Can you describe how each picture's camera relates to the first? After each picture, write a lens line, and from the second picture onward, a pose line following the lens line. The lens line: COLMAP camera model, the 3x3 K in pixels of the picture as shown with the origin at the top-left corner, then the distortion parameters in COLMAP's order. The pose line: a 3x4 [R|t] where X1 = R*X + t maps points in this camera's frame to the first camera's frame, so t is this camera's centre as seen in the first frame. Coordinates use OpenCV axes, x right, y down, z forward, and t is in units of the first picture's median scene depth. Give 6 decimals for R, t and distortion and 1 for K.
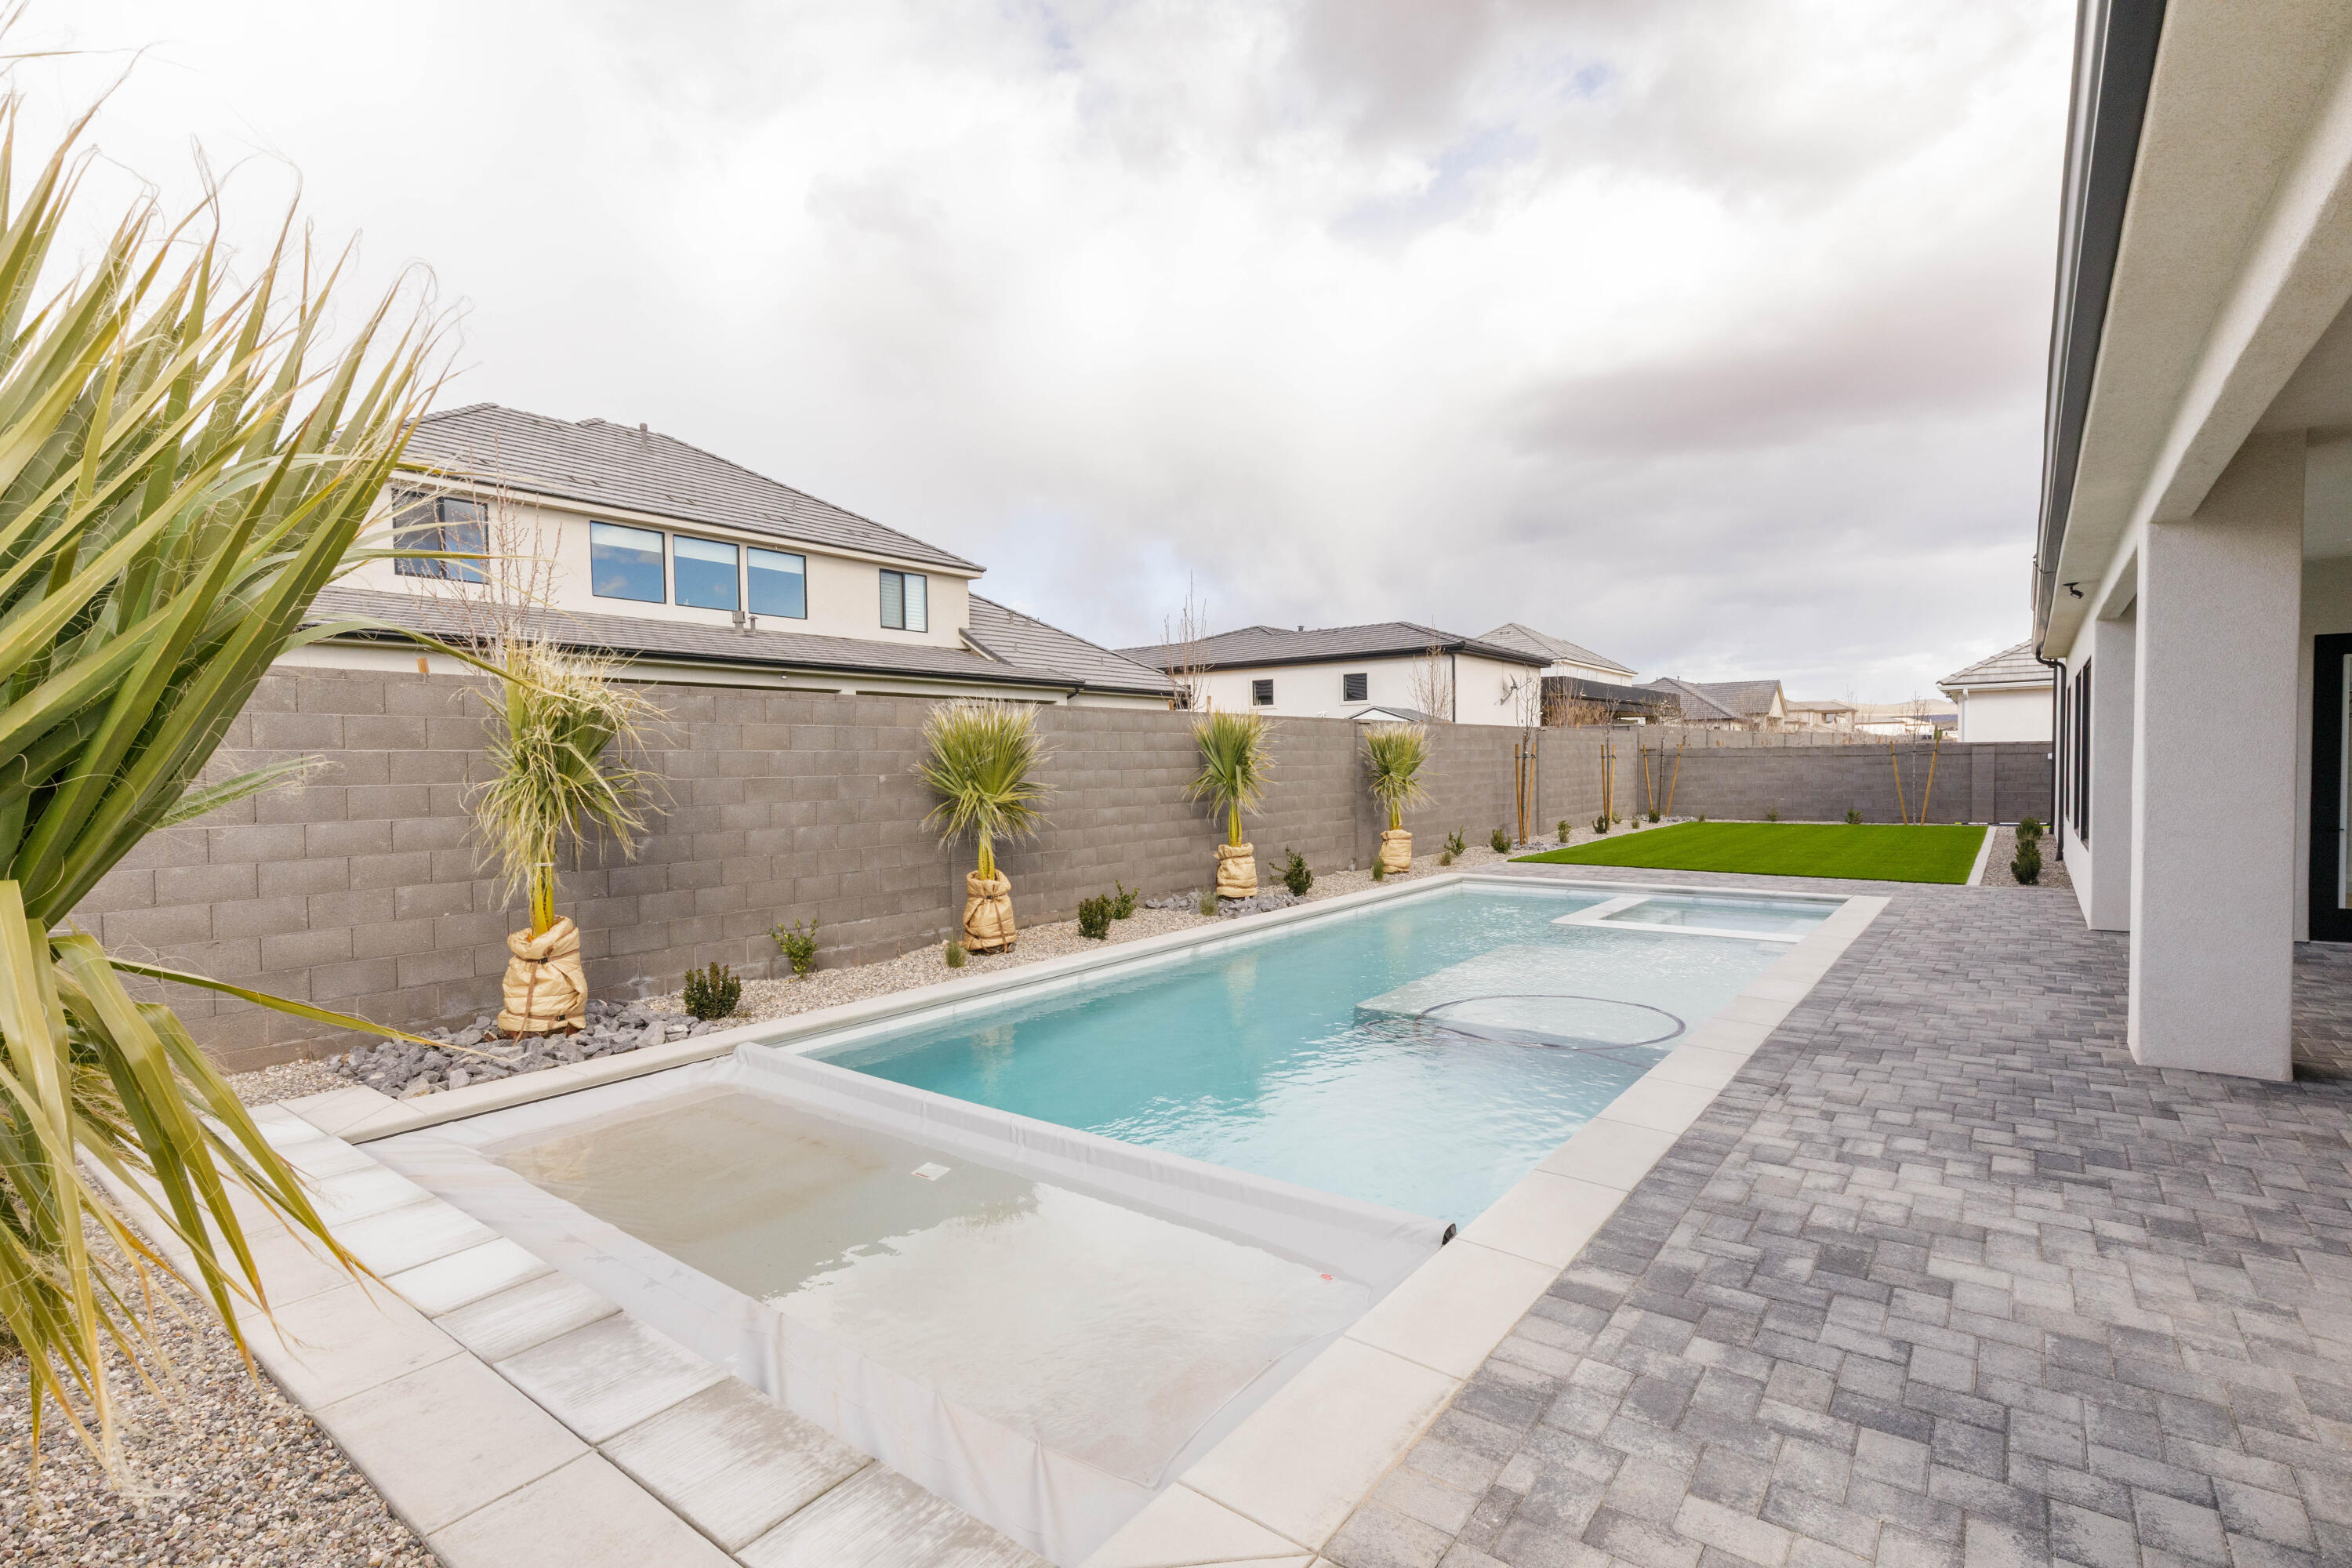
lens RADIAL K [[1103.8, 0, 1176.0], [0, 1103.8, 784.0], [0, 0, 1]] dist [0.003111, -0.000127]
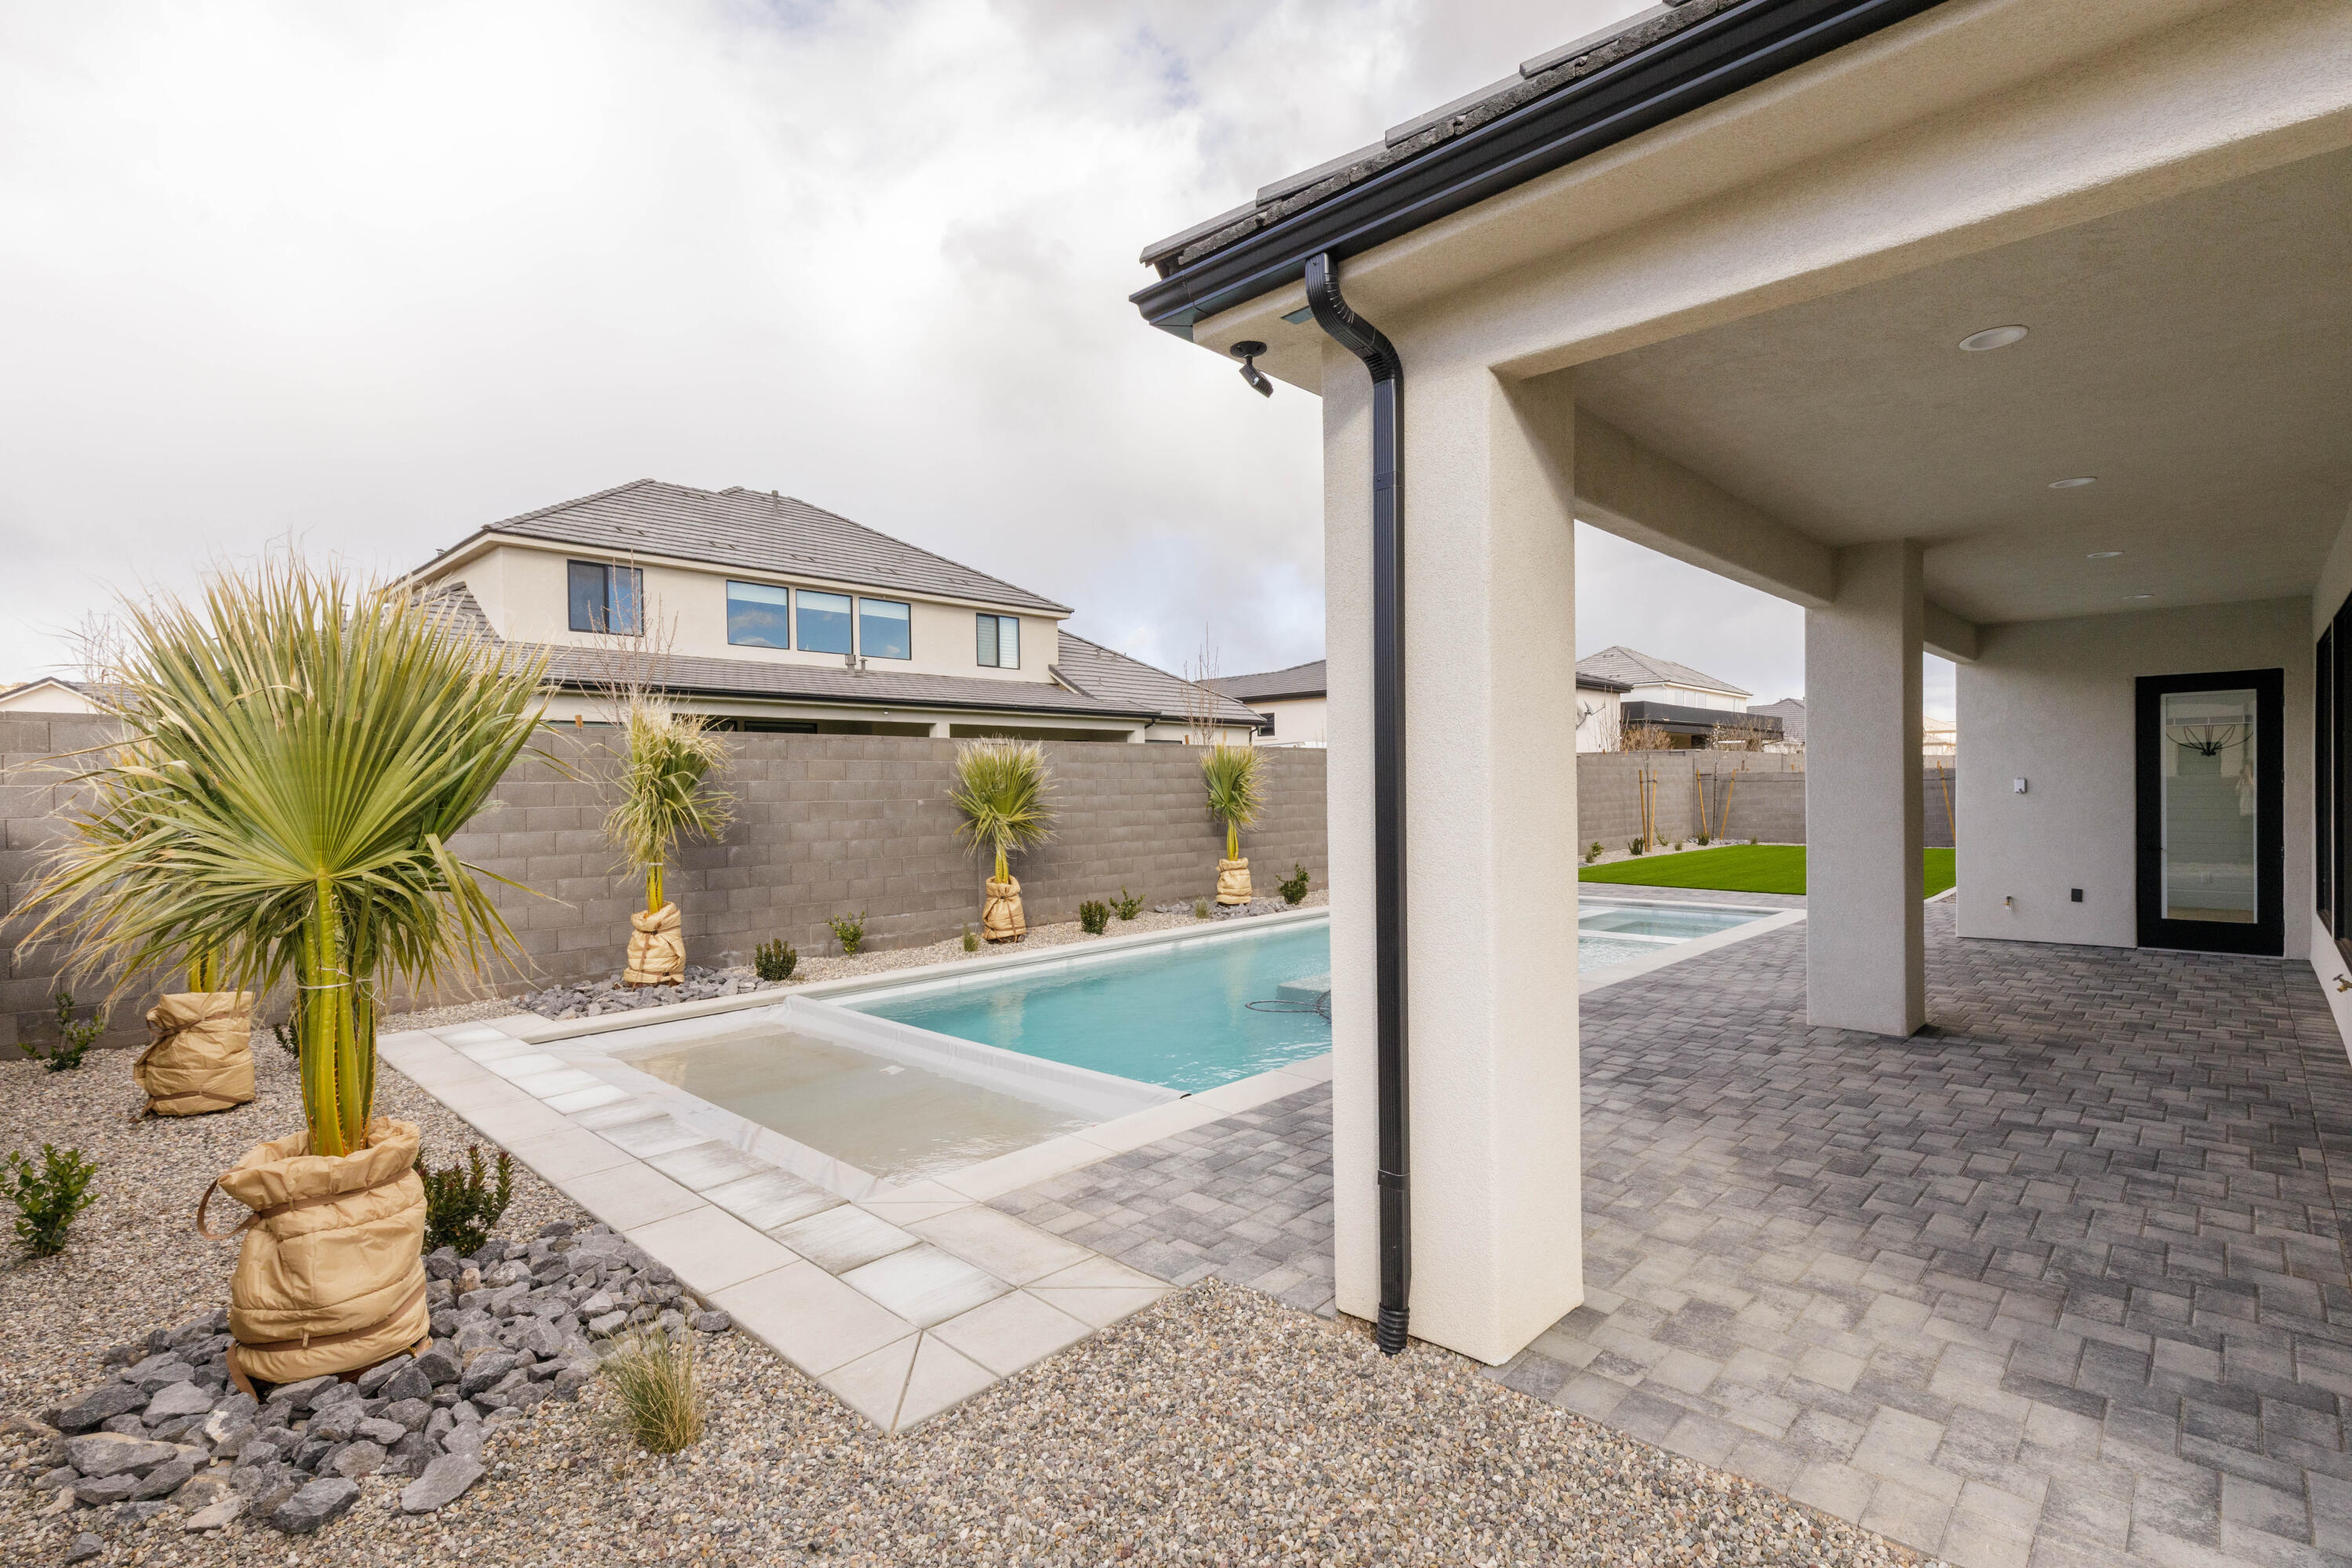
lens RADIAL K [[1103.8, 0, 1176.0], [0, 1103.8, 784.0], [0, 0, 1]] dist [0.003111, -0.000127]
pose [[0.993392, -0.001403, -0.114765, 0.167102], [-0.001040, 0.999774, -0.021227, 0.000653], [0.114769, 0.021206, 0.993166, -0.217096]]
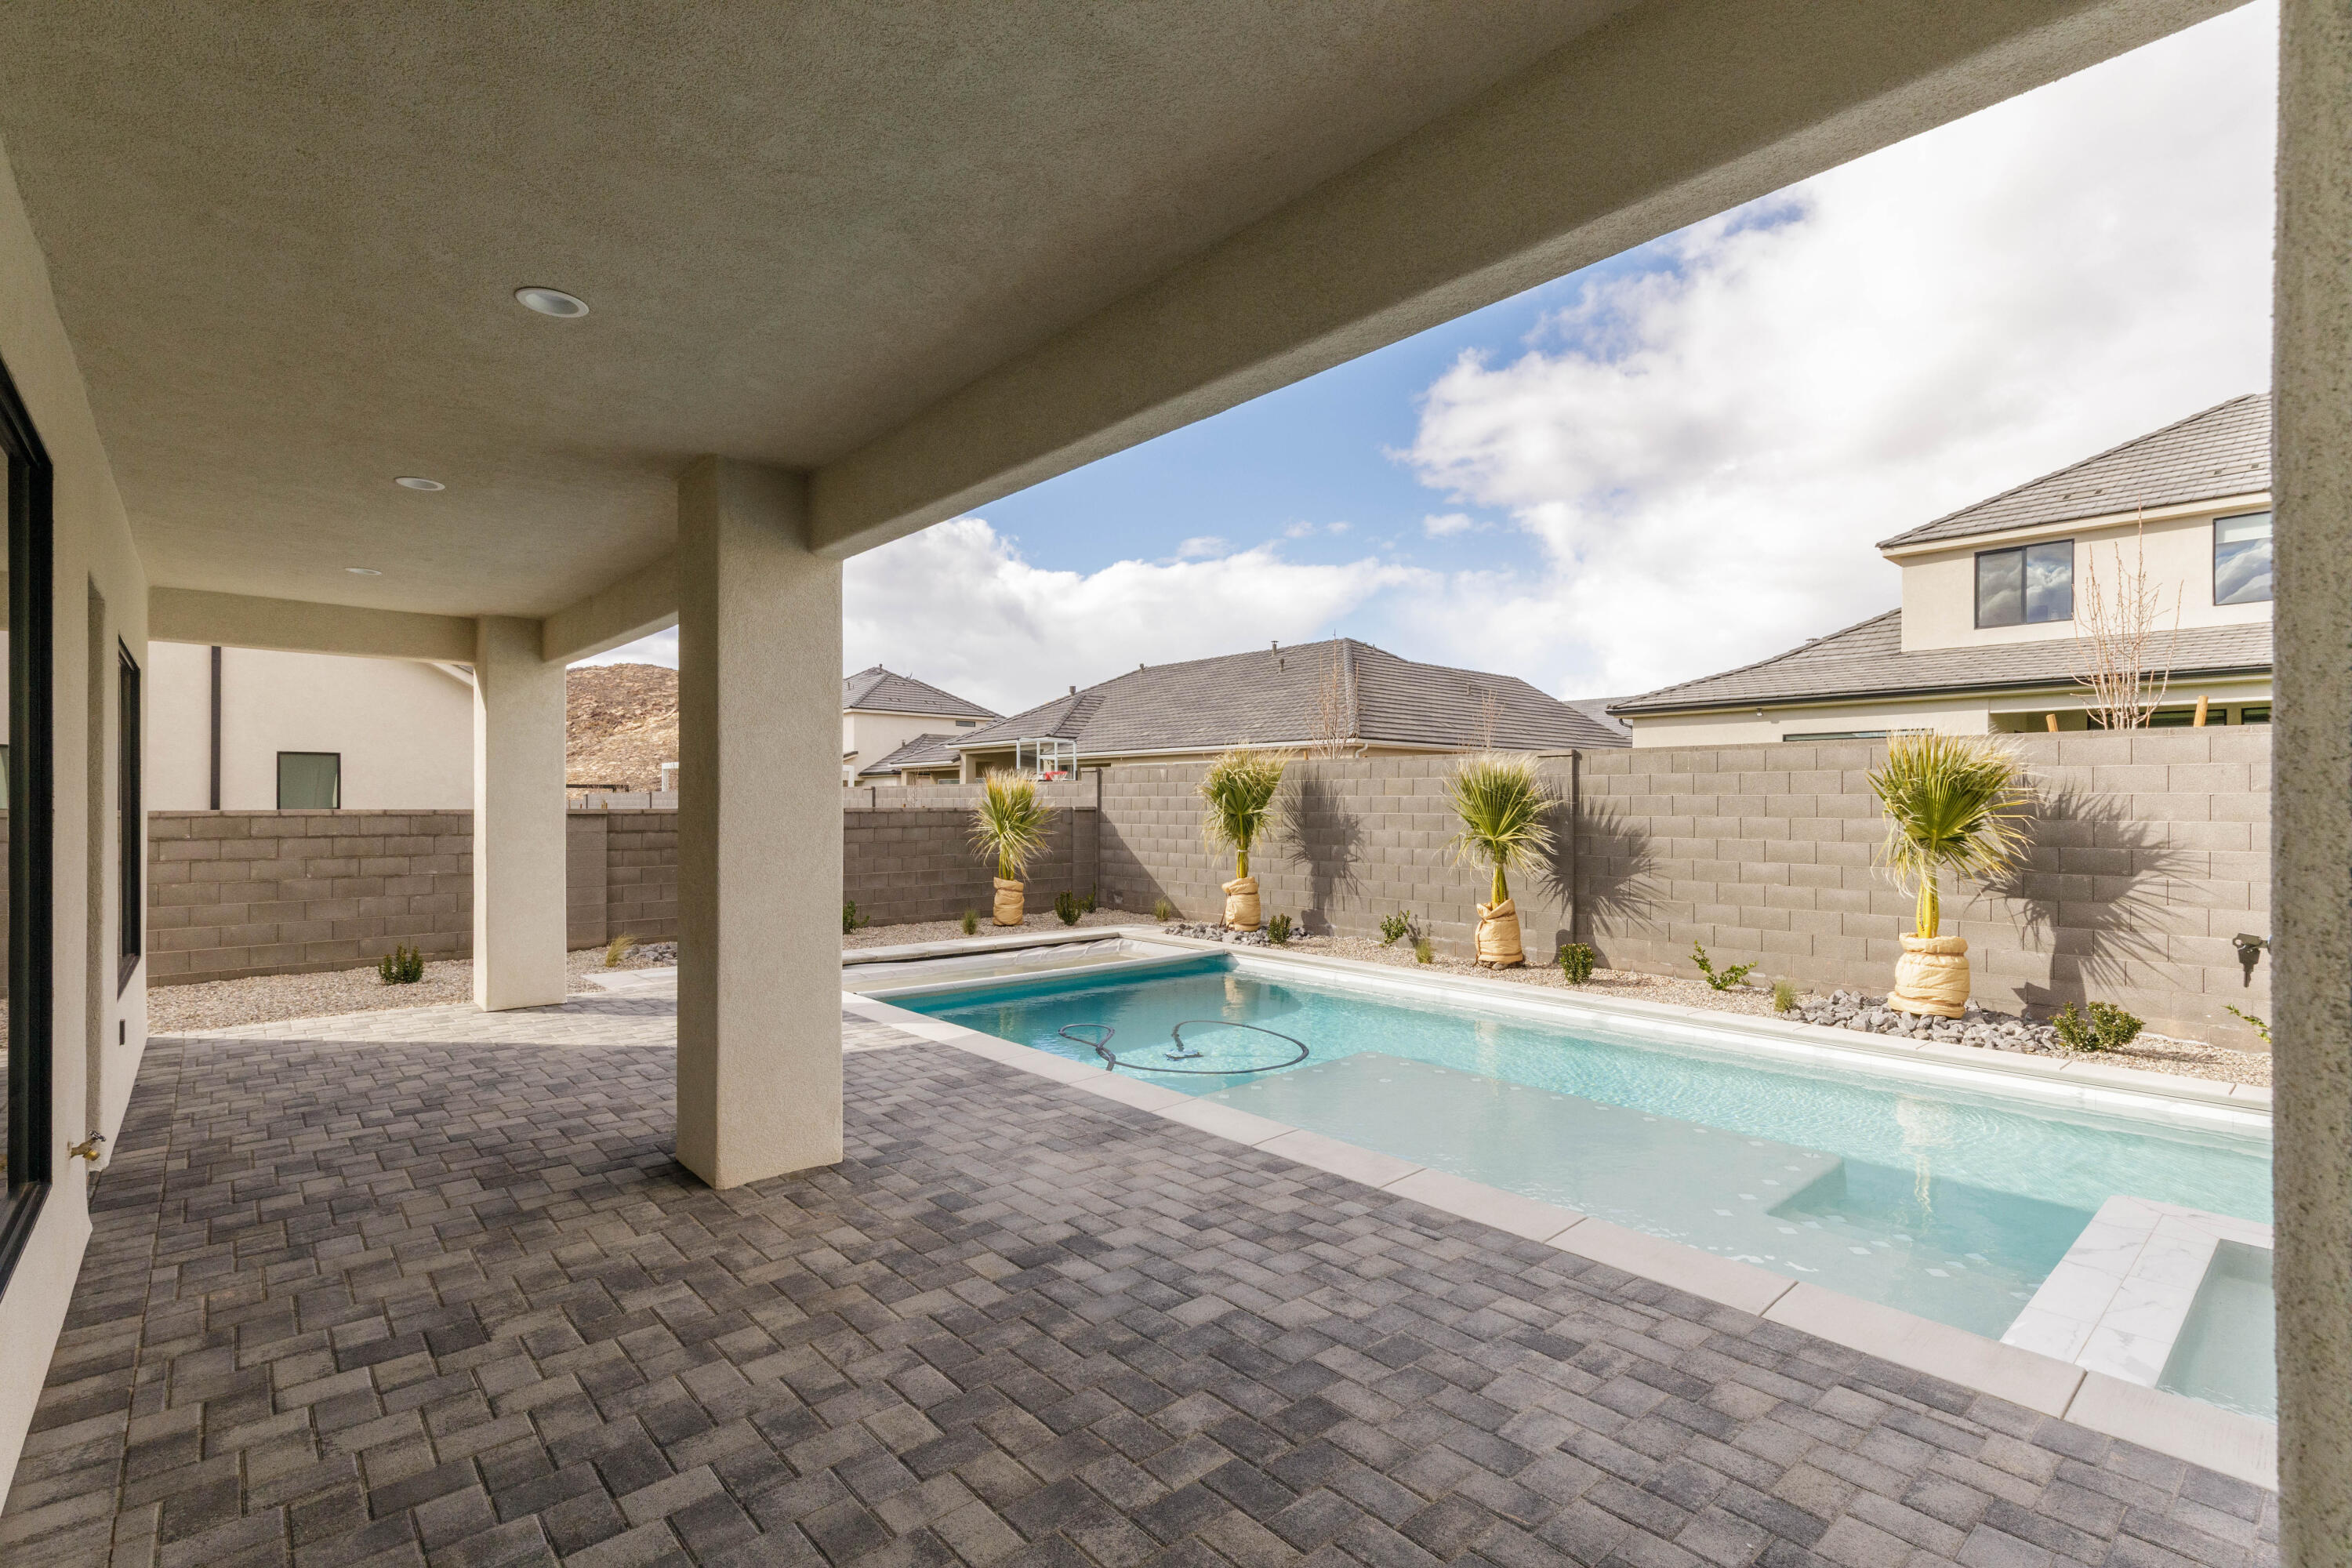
lens RADIAL K [[1079.8, 0, 1176.0], [0, 1079.8, 784.0], [0, 0, 1]] dist [-0.000068, -0.000108]
pose [[-0.191780, -0.007878, -0.981406, 1.019181], [-0.022607, 0.999738, -0.003608, -0.029859], [0.981178, 0.021495, -0.191908, 0.886557]]
